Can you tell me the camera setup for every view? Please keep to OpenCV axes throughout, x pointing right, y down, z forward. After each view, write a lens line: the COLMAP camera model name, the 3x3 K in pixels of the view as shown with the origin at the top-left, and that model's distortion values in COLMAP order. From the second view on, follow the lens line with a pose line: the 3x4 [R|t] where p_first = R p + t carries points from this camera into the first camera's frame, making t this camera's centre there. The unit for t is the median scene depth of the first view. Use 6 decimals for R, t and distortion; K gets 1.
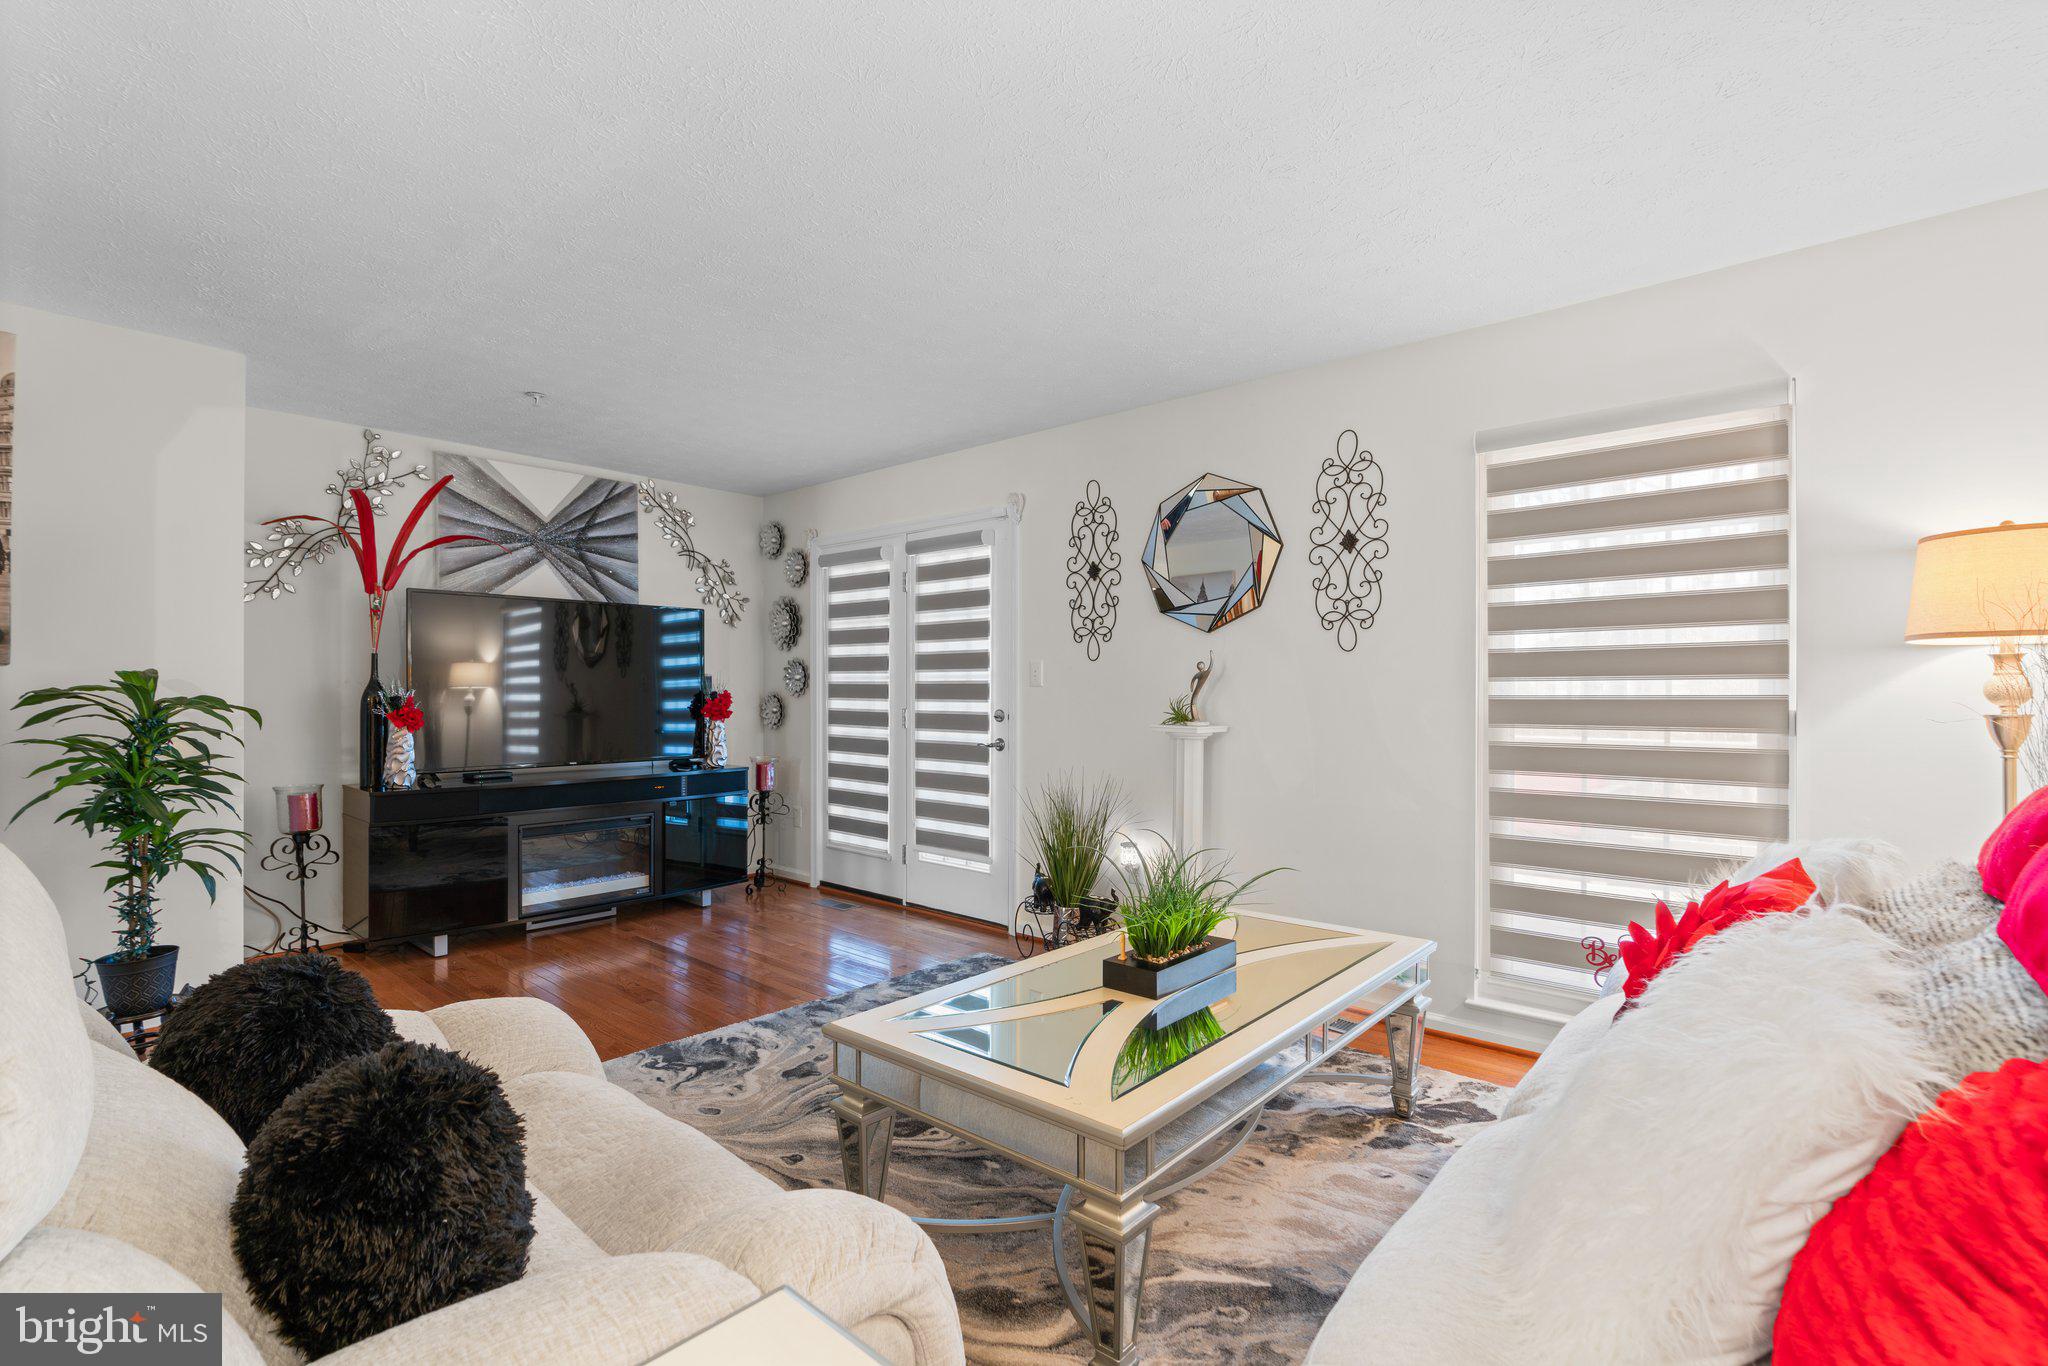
lens RADIAL K [[928.6, 0, 1024.0], [0, 928.6, 683.0], [0, 0, 1]] dist [-0.002926, -0.000140]
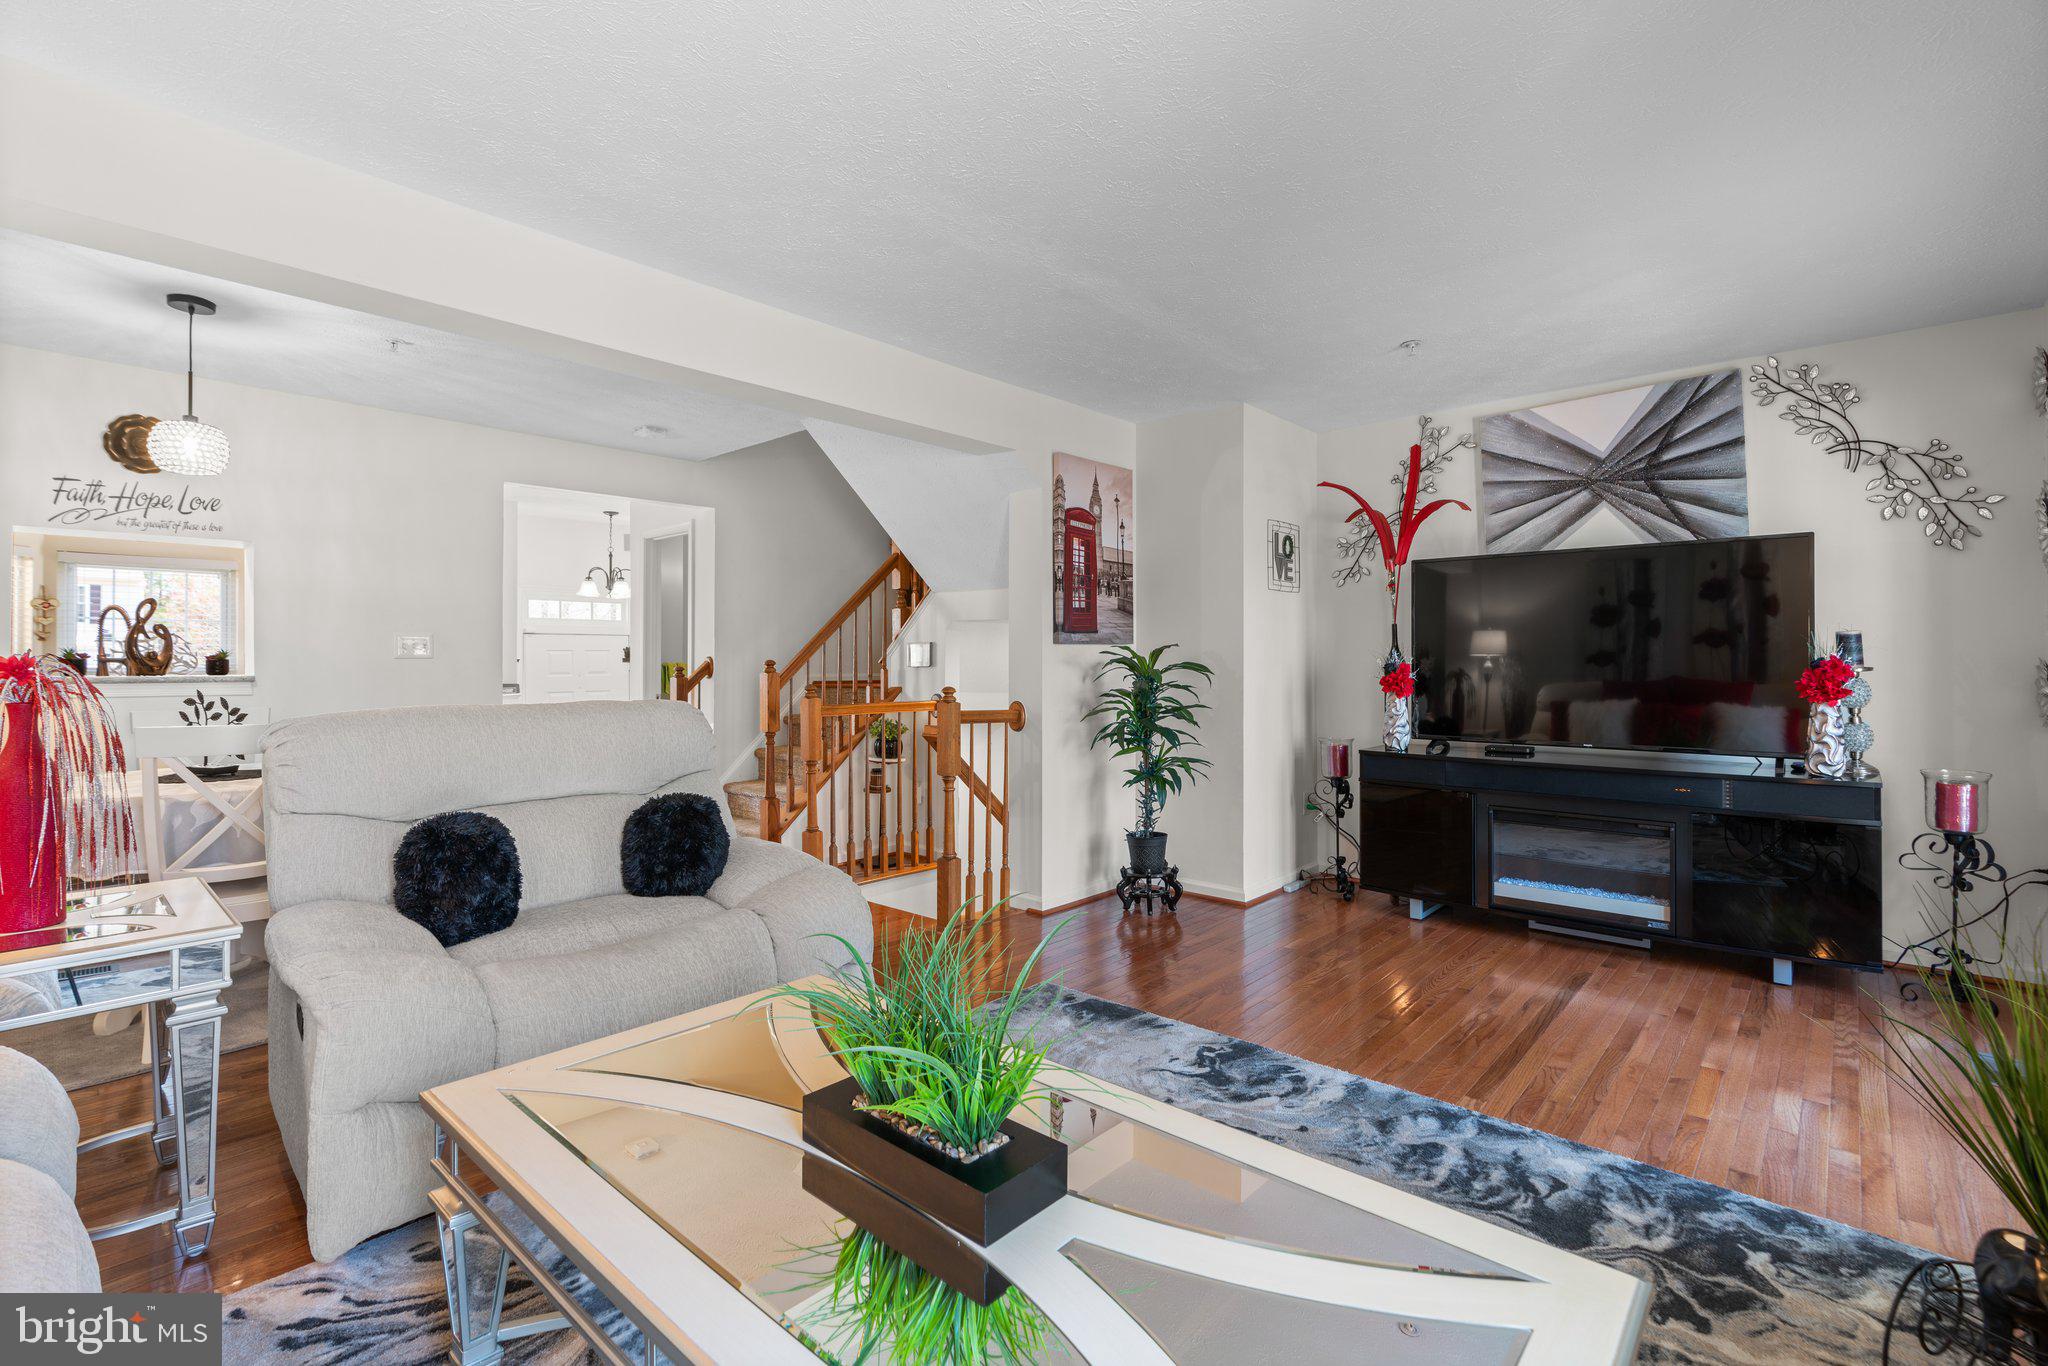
lens RADIAL K [[914.3, 0, 1031.2], [0, 914.3, 670.2], [0, 0, 1]] dist [-0.000734, -0.020730]
pose [[0.002673, 0.000215, -0.999996, 0.362307], [0.006870, 0.999976, 0.000234, 0.018583], [0.999973, -0.006871, 0.002671, 0.572883]]
